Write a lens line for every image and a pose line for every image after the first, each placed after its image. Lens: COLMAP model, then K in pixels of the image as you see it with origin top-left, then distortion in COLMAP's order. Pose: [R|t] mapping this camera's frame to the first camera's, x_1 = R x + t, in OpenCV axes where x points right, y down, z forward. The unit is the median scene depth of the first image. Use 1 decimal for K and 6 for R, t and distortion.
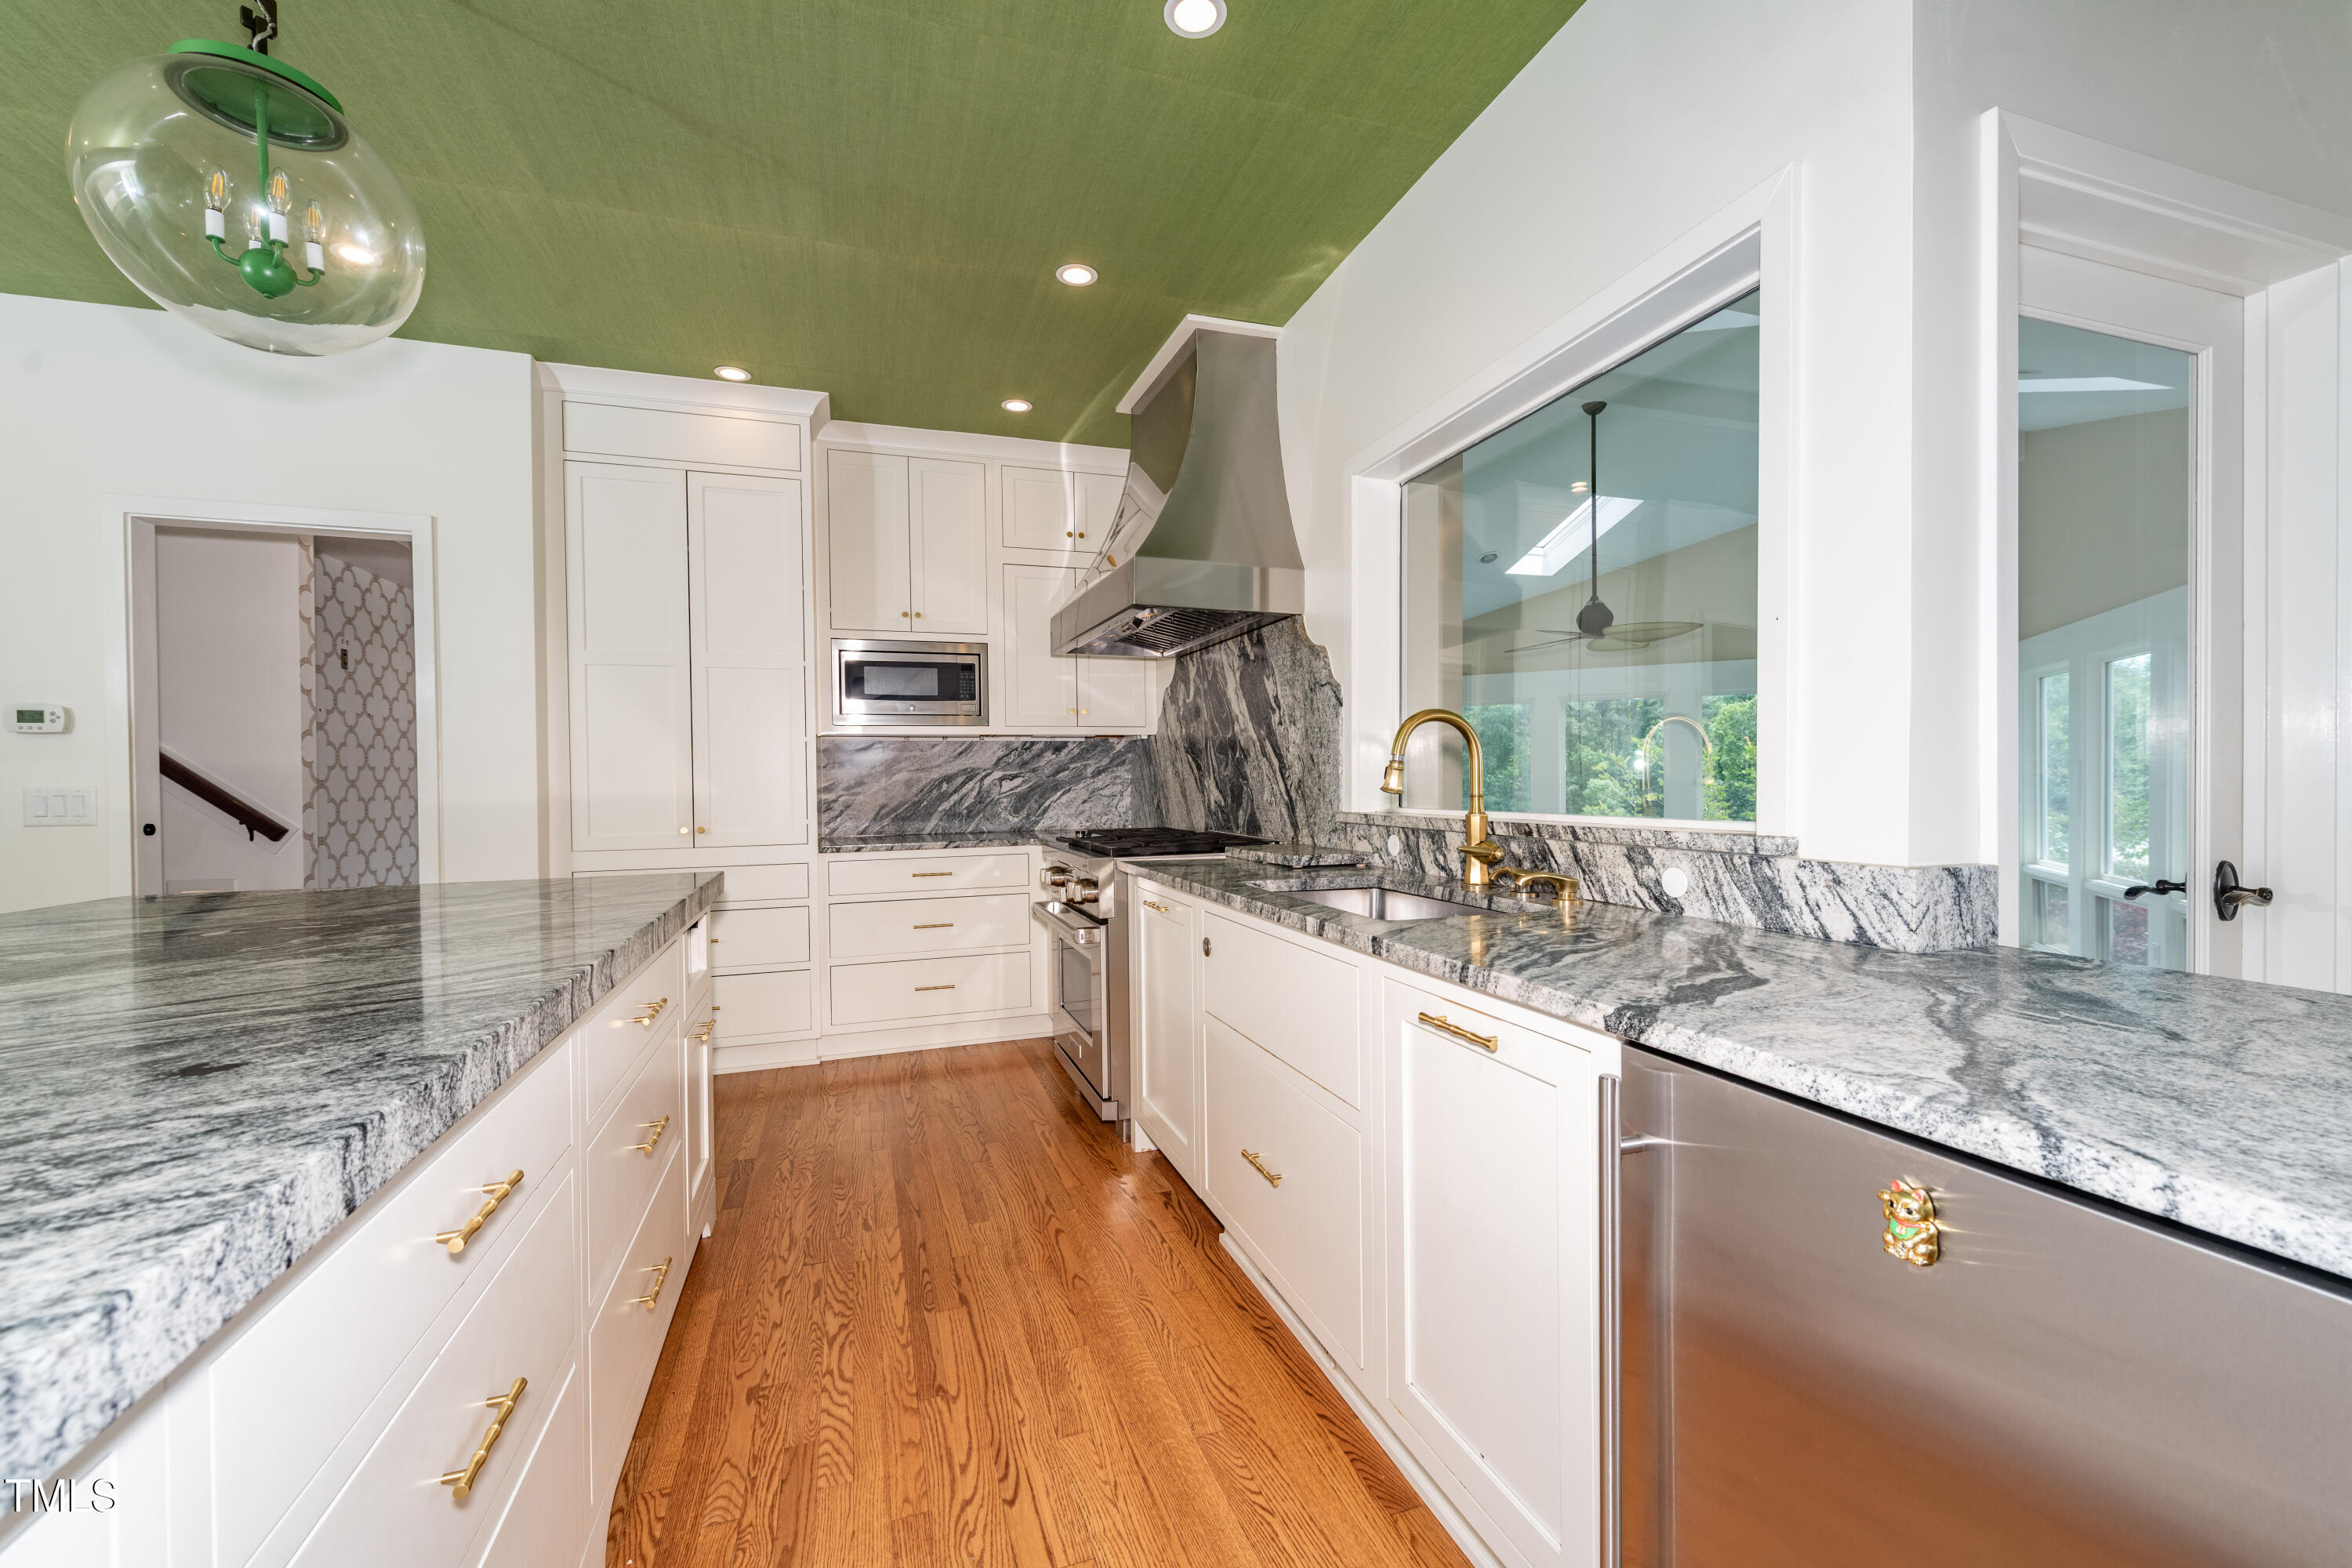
lens RADIAL K [[957.8, 0, 1169.3], [0, 957.8, 785.5], [0, 0, 1]] dist [0.009066, -0.000975]
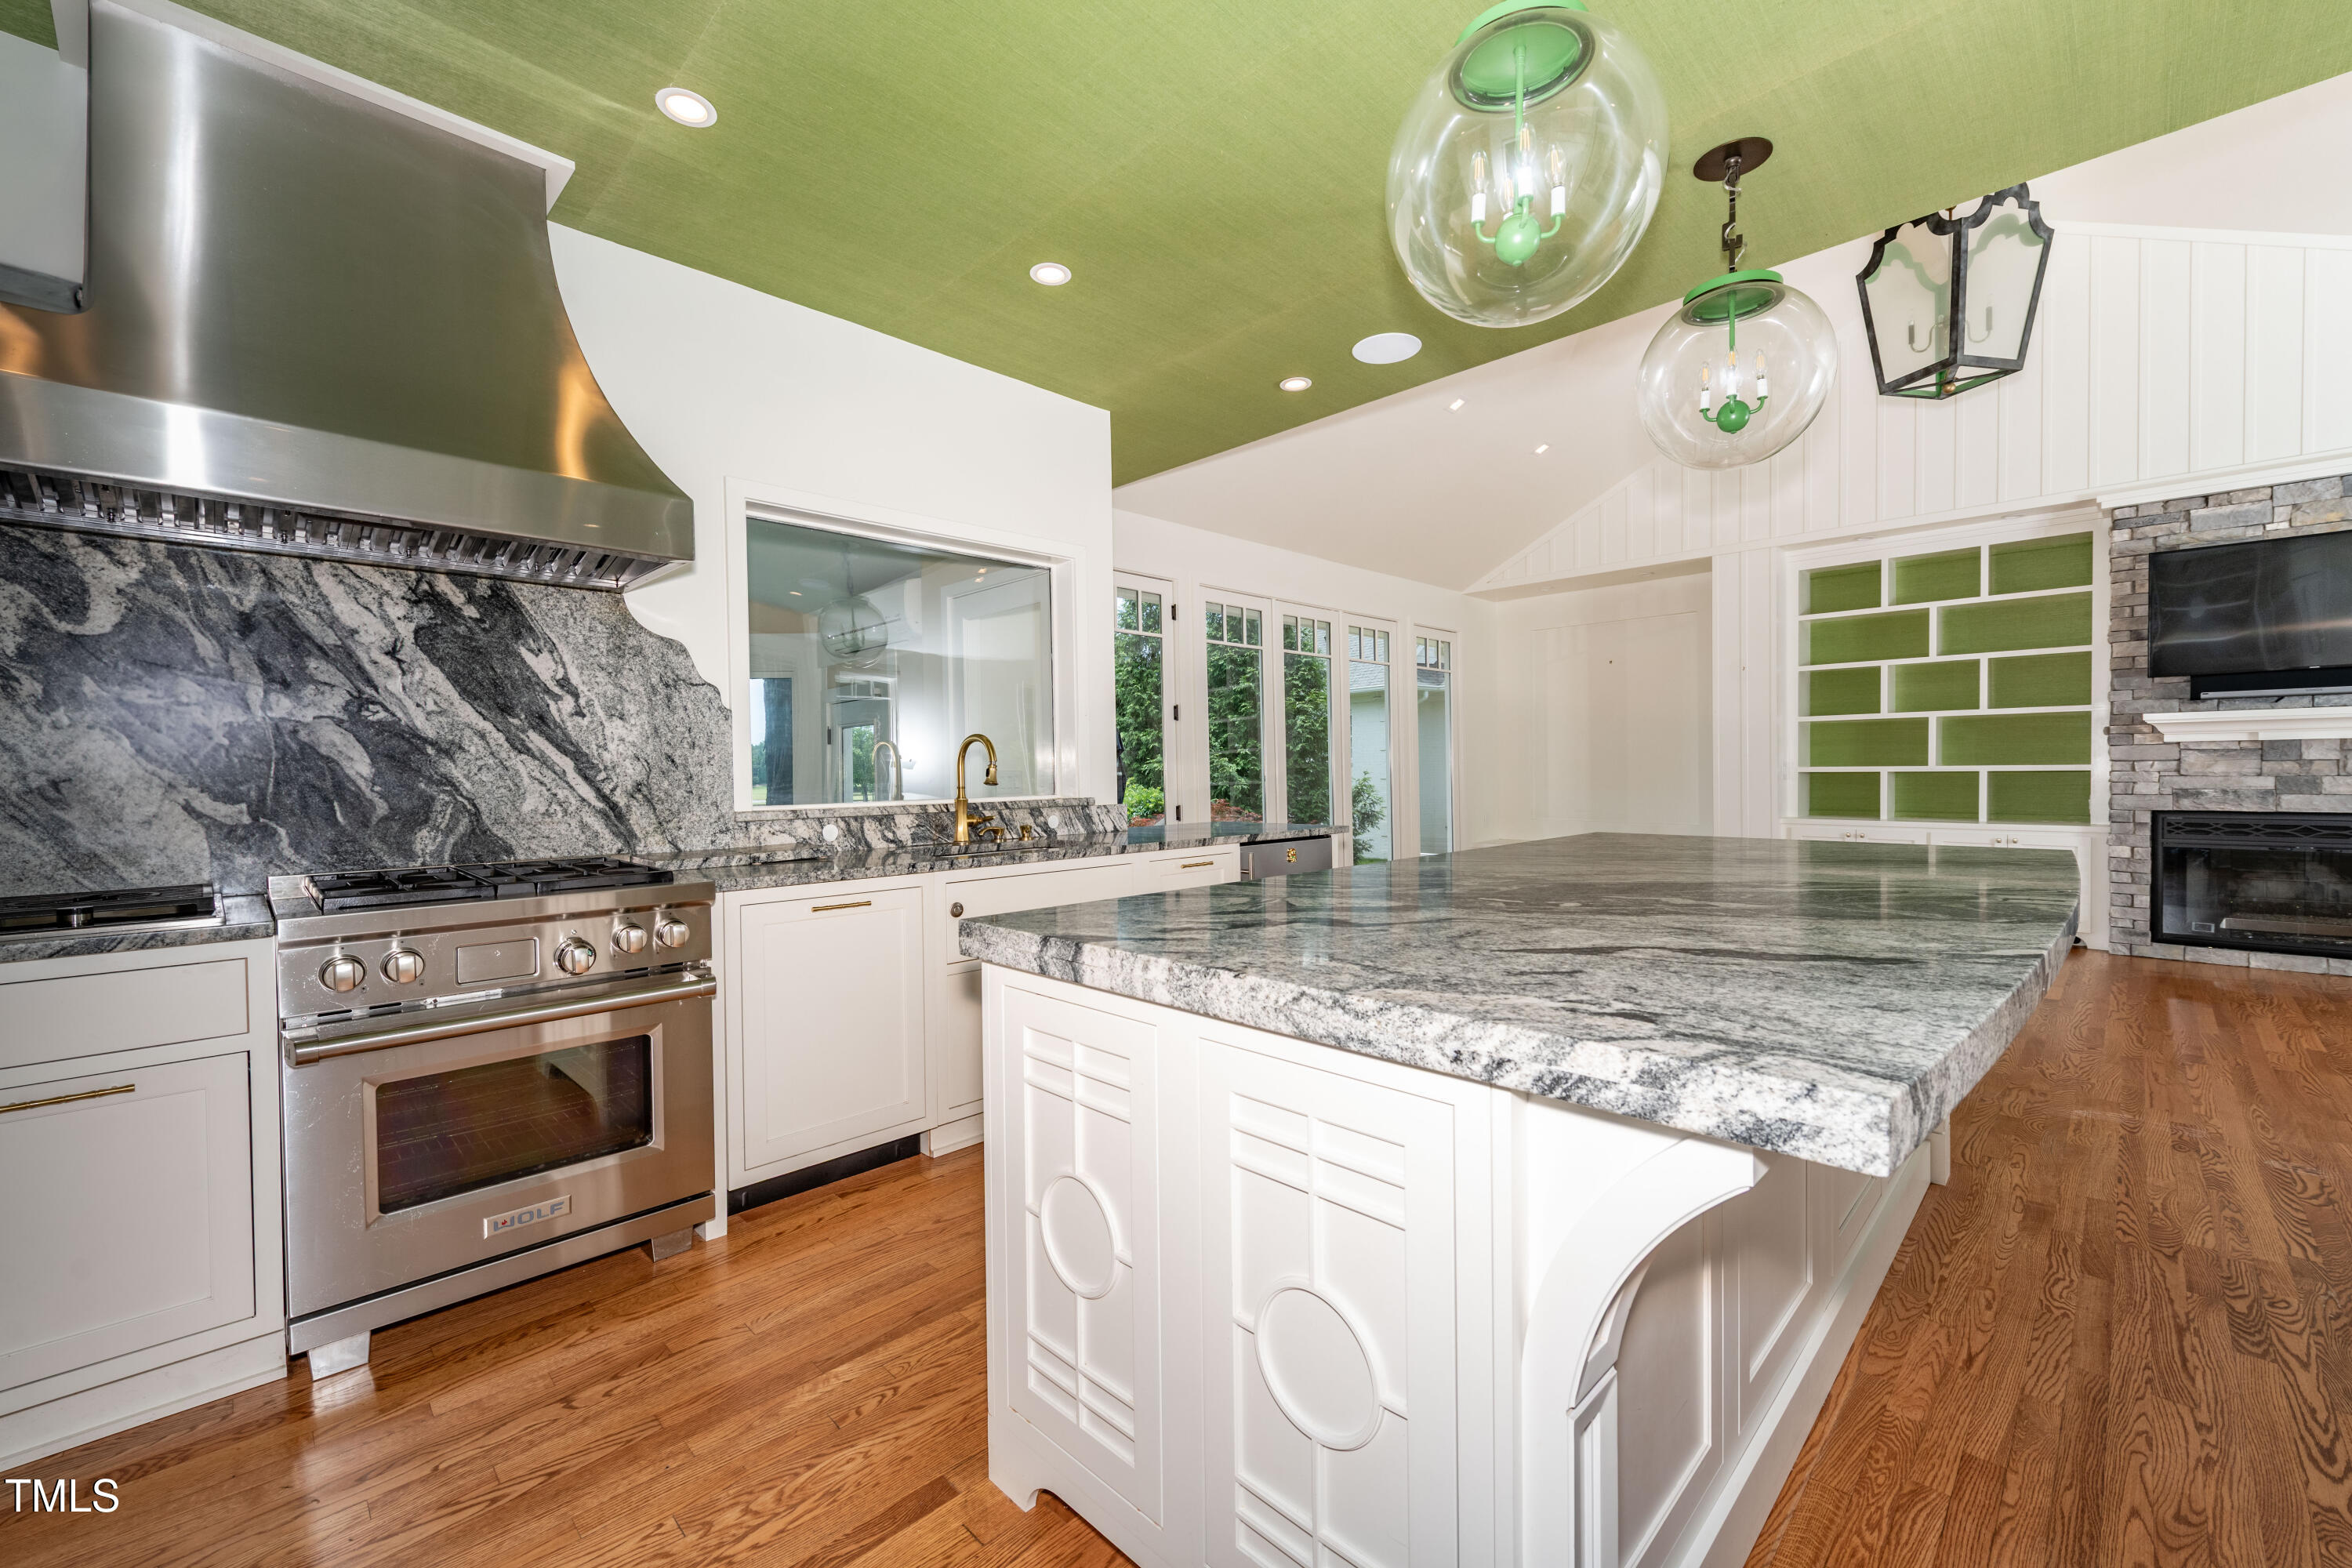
lens RADIAL K [[957.8, 0, 1188.8], [0, 957.8, 789.2], [0, 0, 1]] dist [0.009066, -0.000975]
pose [[-0.456453, -0.002139, 0.889745, -1.131854], [0.023495, 0.999619, 0.014456, -0.000791], [-0.889437, 0.027503, -0.456229, 1.209338]]
